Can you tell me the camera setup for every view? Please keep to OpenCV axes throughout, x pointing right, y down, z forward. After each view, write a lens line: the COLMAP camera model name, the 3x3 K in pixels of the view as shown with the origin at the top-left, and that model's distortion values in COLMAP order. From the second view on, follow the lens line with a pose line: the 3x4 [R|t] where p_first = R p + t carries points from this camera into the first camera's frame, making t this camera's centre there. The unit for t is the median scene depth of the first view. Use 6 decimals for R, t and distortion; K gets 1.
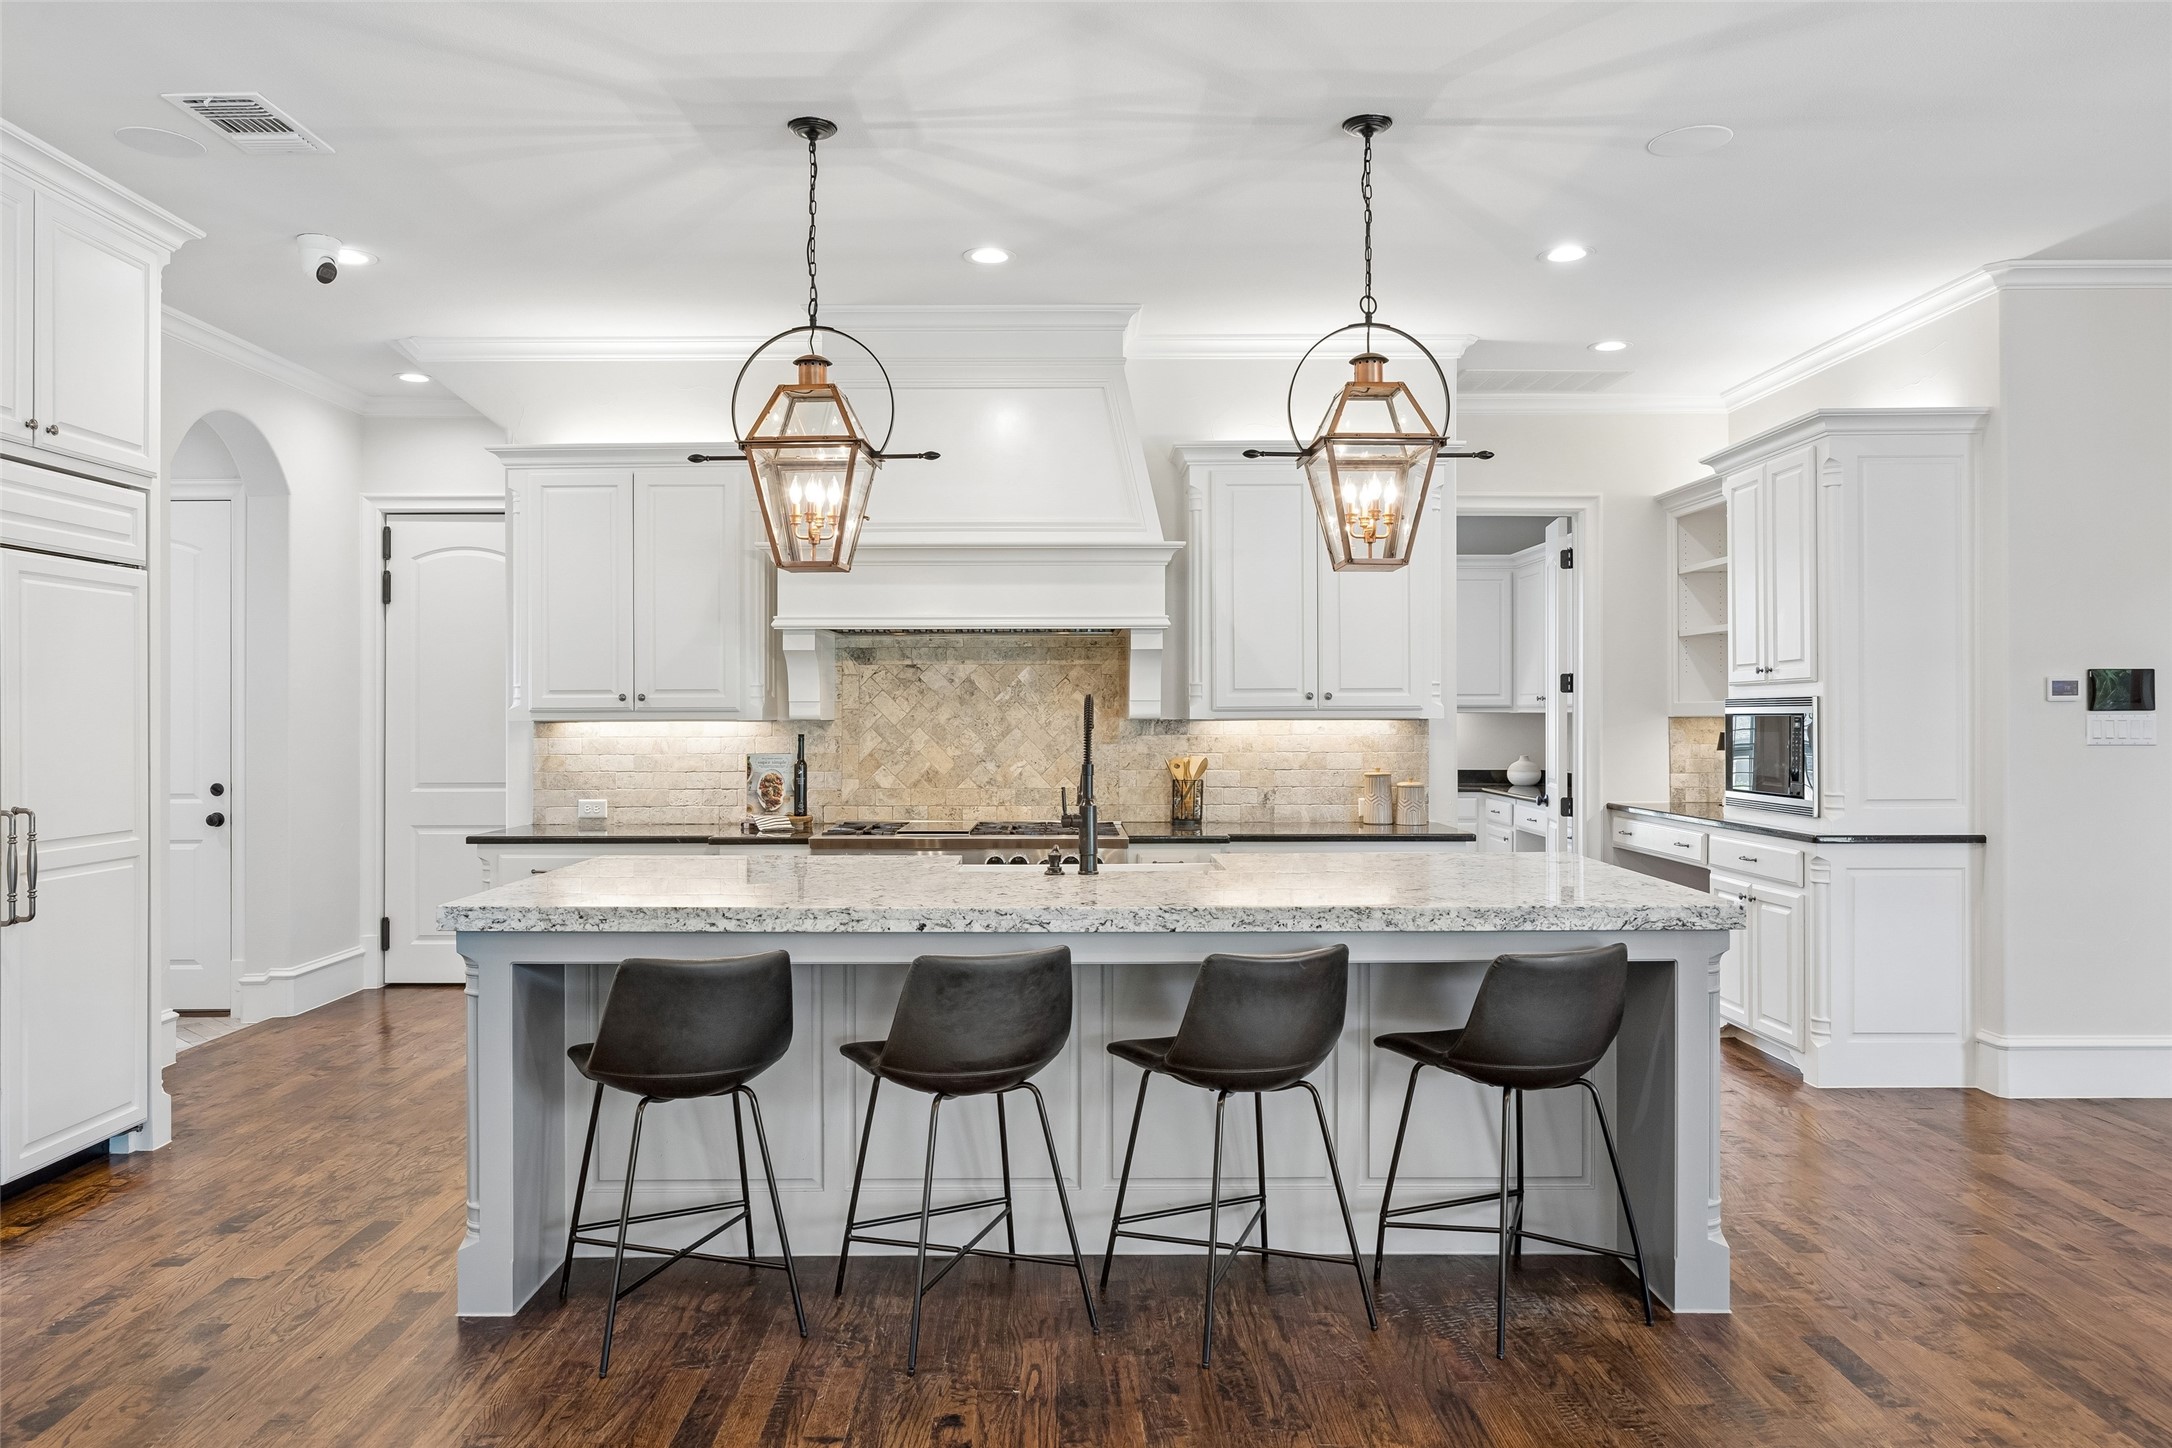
lens RADIAL K [[1457.1, 0, 1073.8], [0, 1457.1, 716.5], [0, 0, 1]] dist [-0.005467, 0.001868]
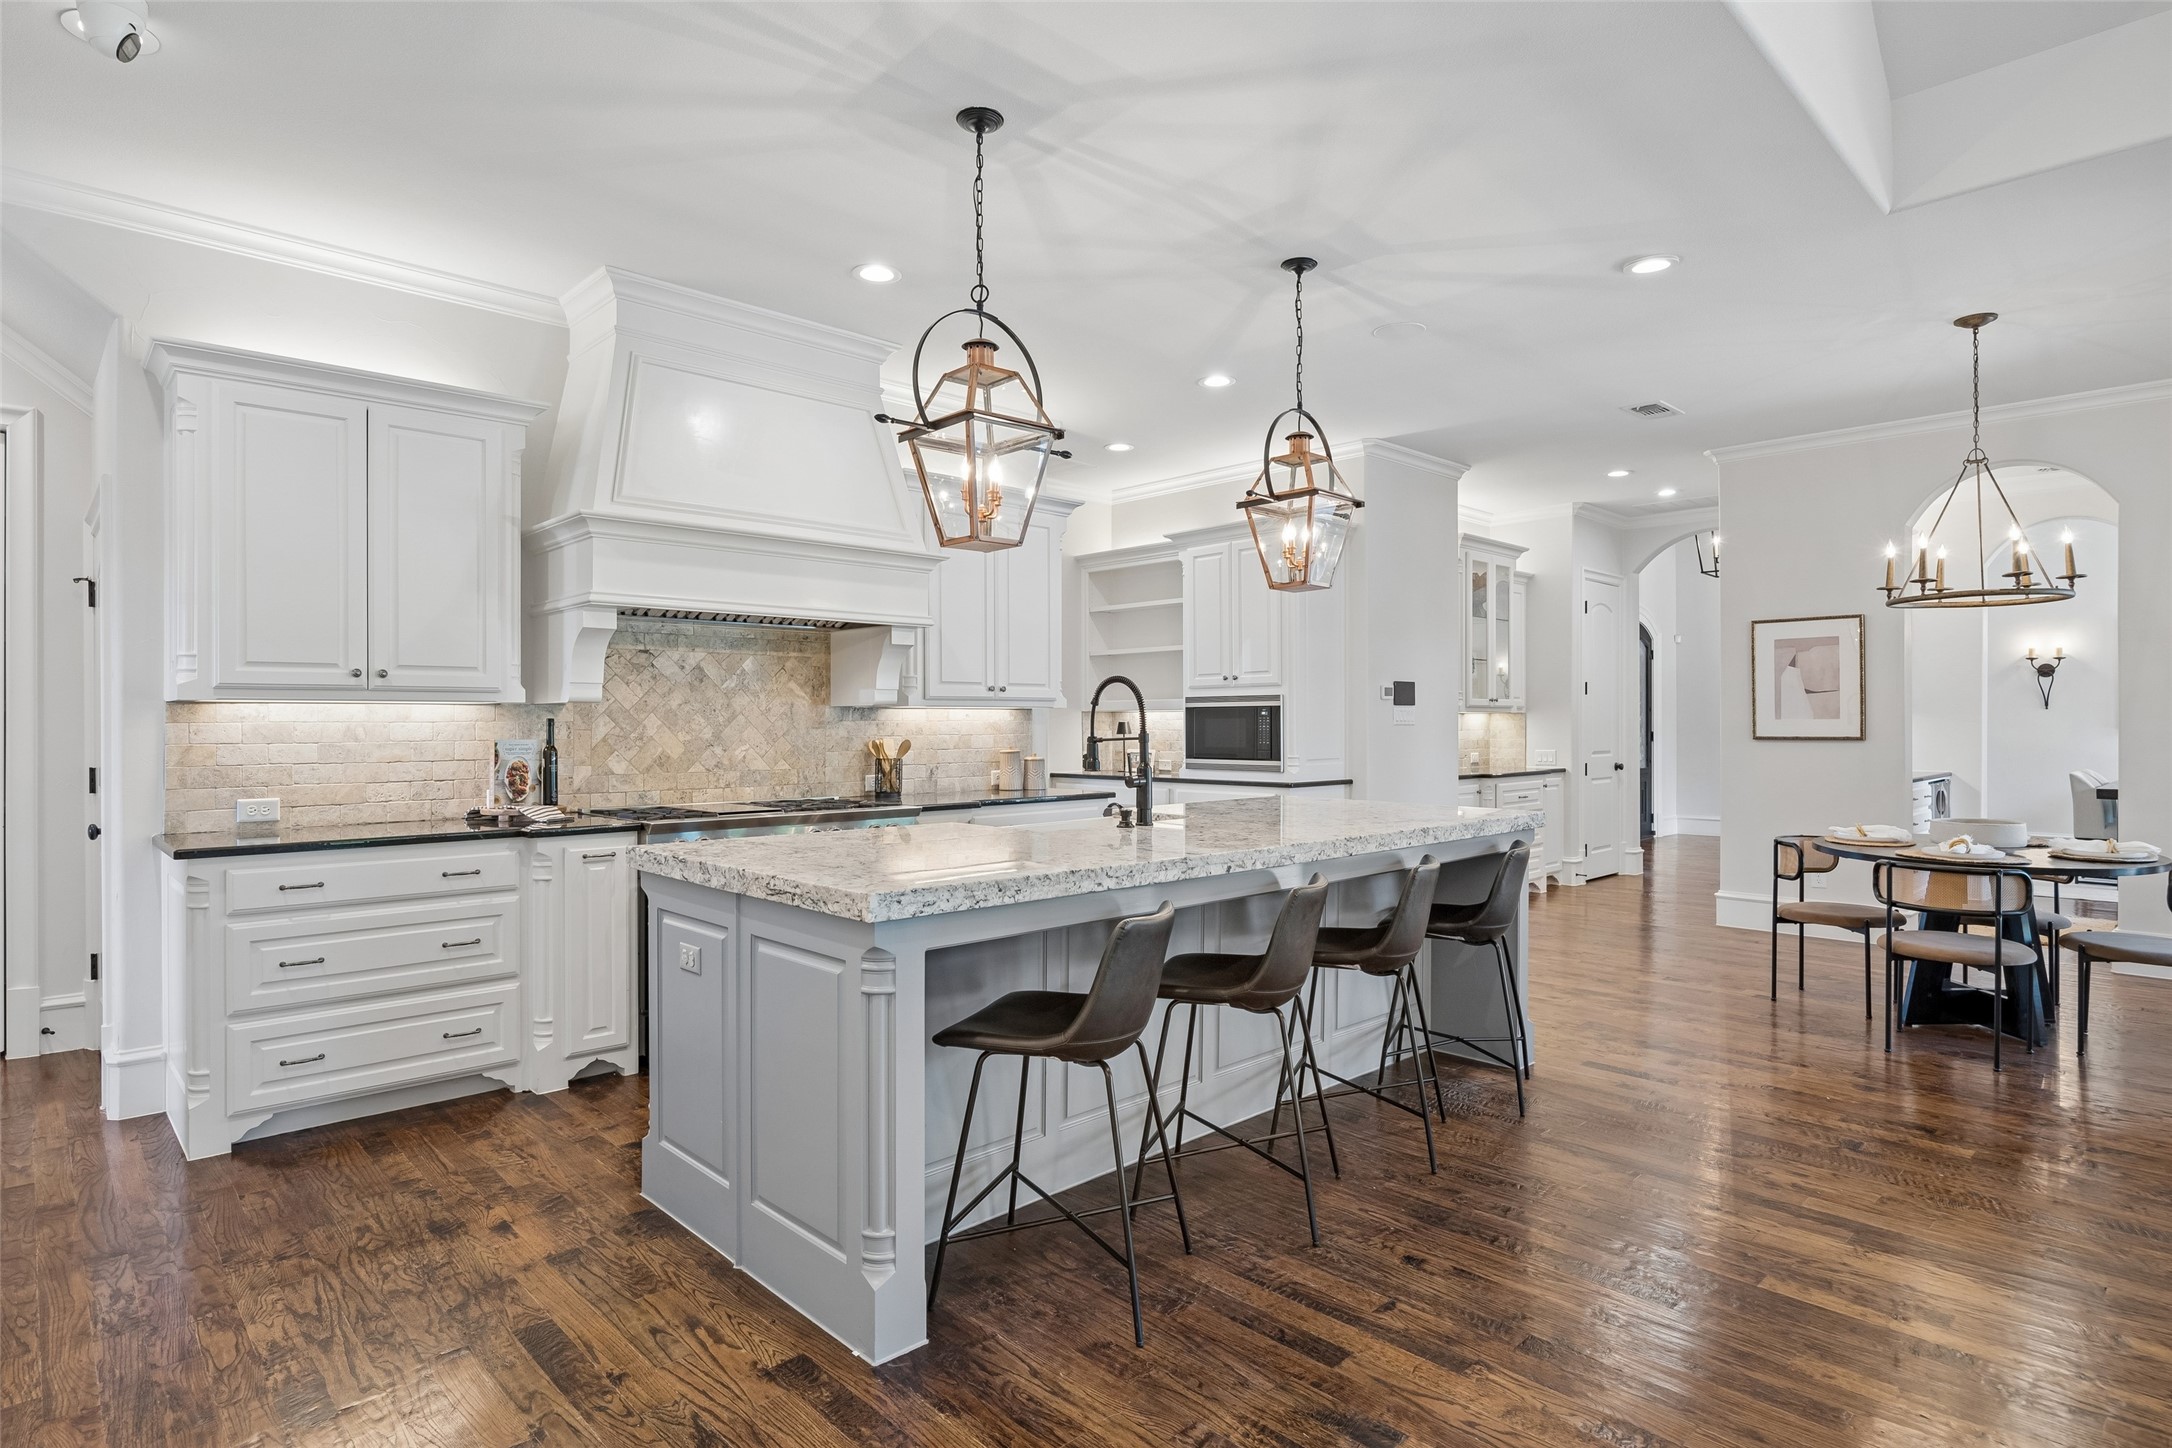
lens RADIAL K [[1136.7, 0, 1070.2], [0, 1136.7, 725.9], [0, 0, 1]] dist [-0.009300, 0.000055]
pose [[0.729854, -0.000851, 0.683602, -0.447598], [0.001221, 0.999999, -0.000060, 0.017588], [-0.683602, 0.000879, 0.729855, 0.239918]]
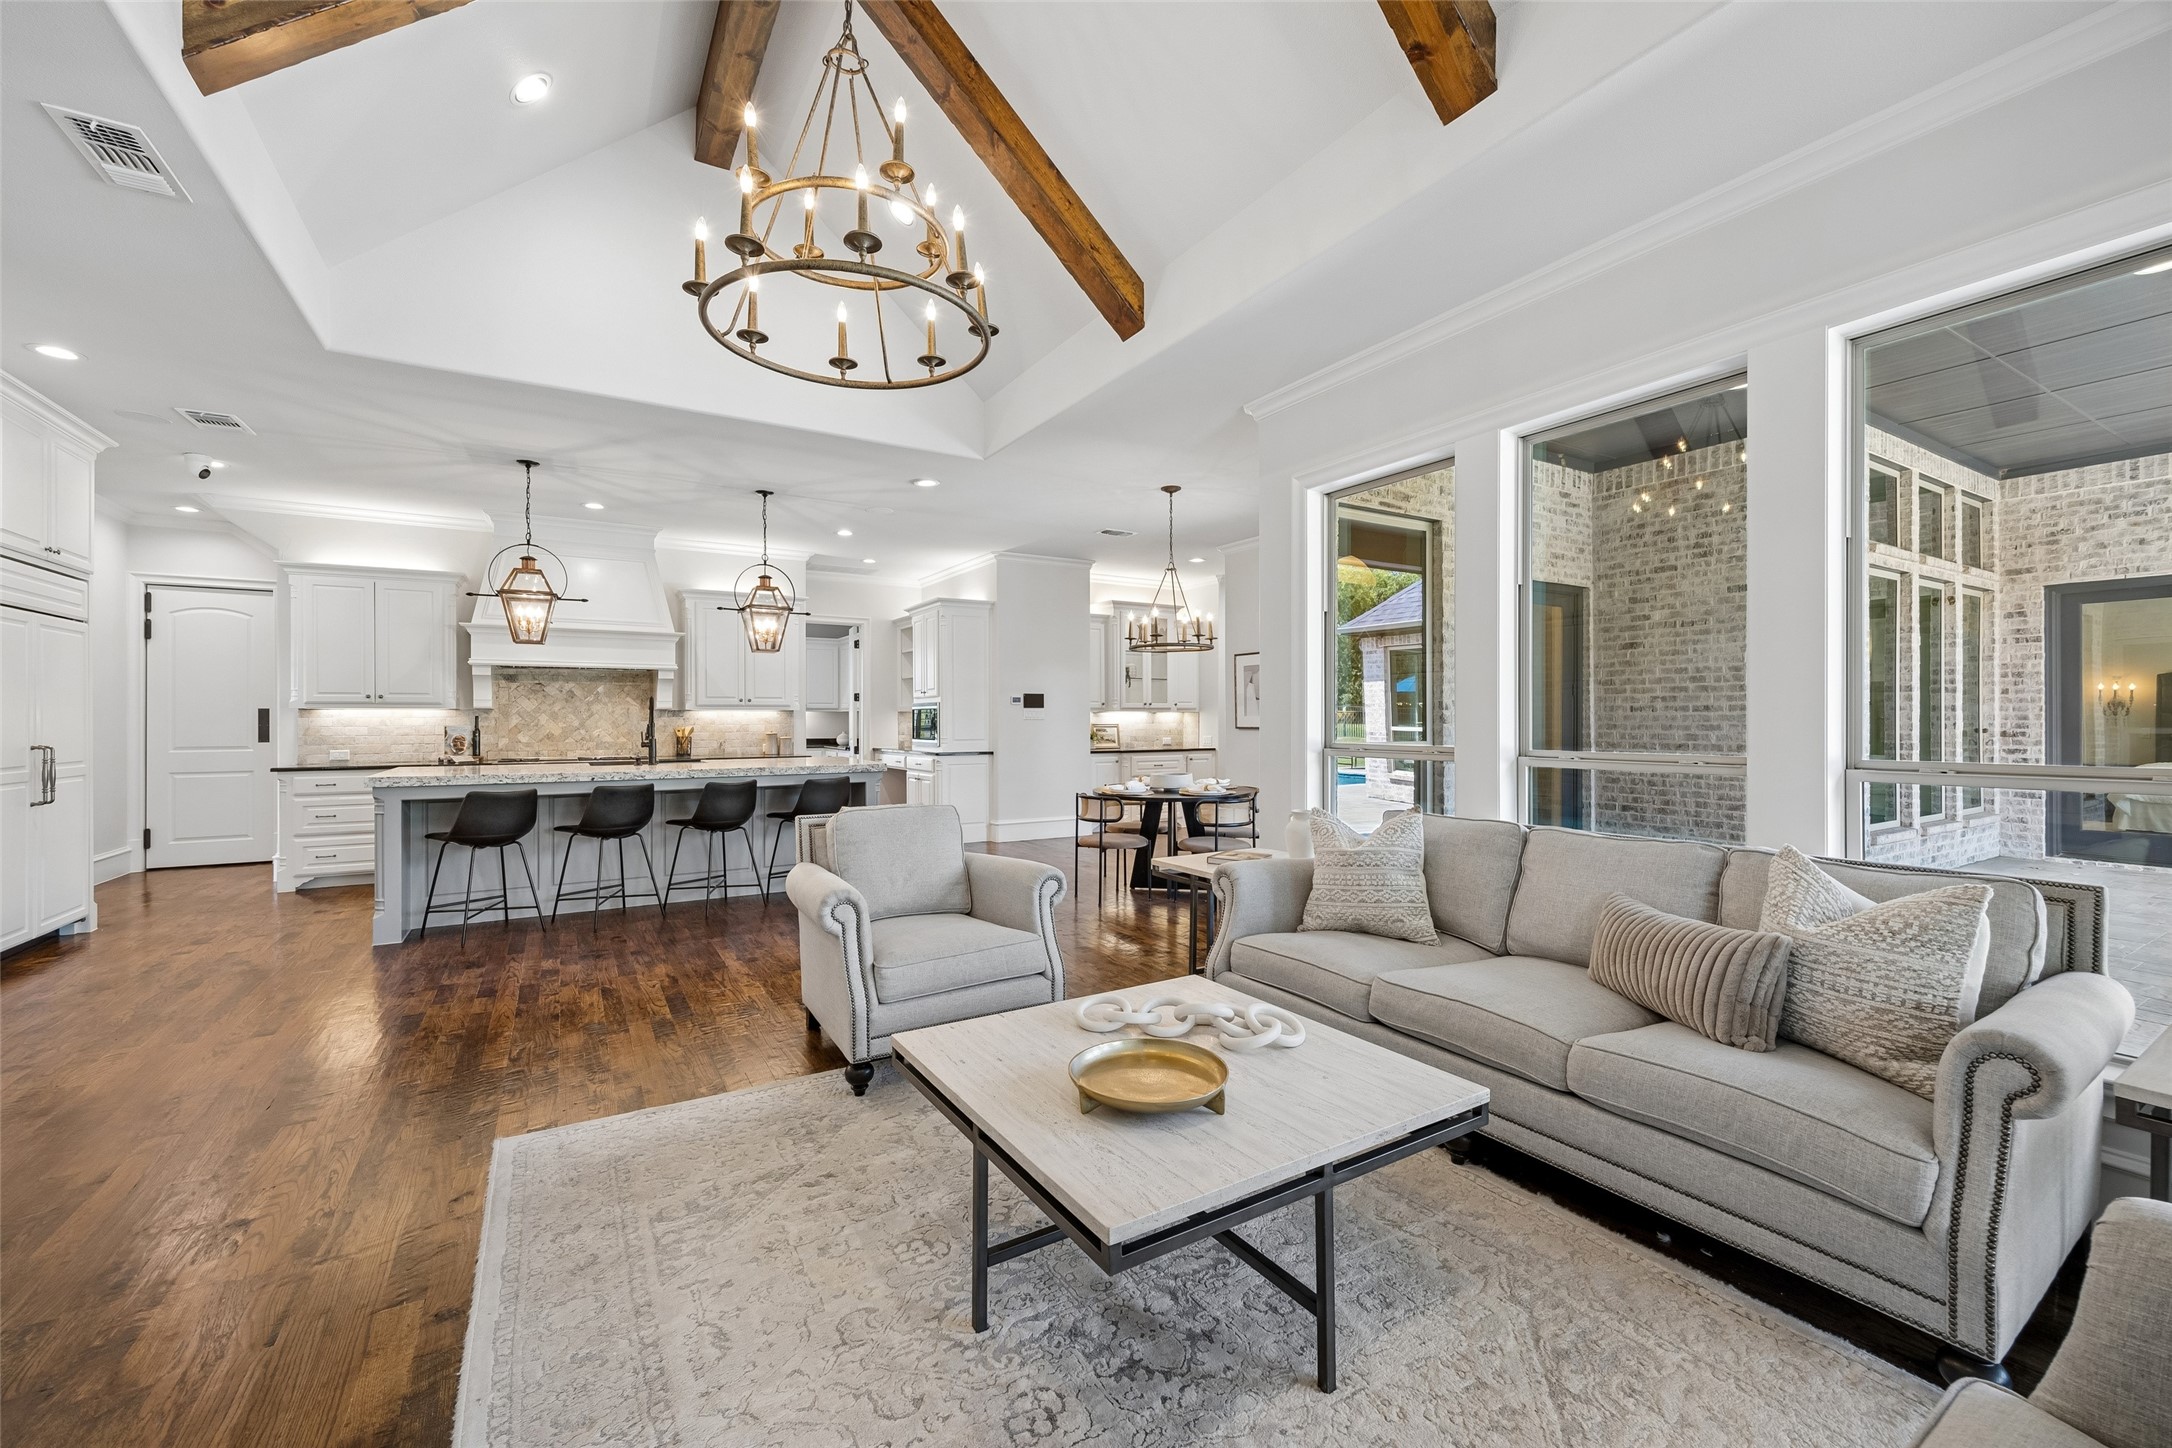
lens RADIAL K [[858.7, 0, 1076.5], [0, 858.7, 718.9], [0, 0, 1]] dist [0.001642, -0.000215]
pose [[0.859090, 0.001255, 0.511823, -0.082582], [0.000170, 0.999996, -0.002737, 0.019919], [-0.511824, 0.002439, 0.859087, -0.468033]]
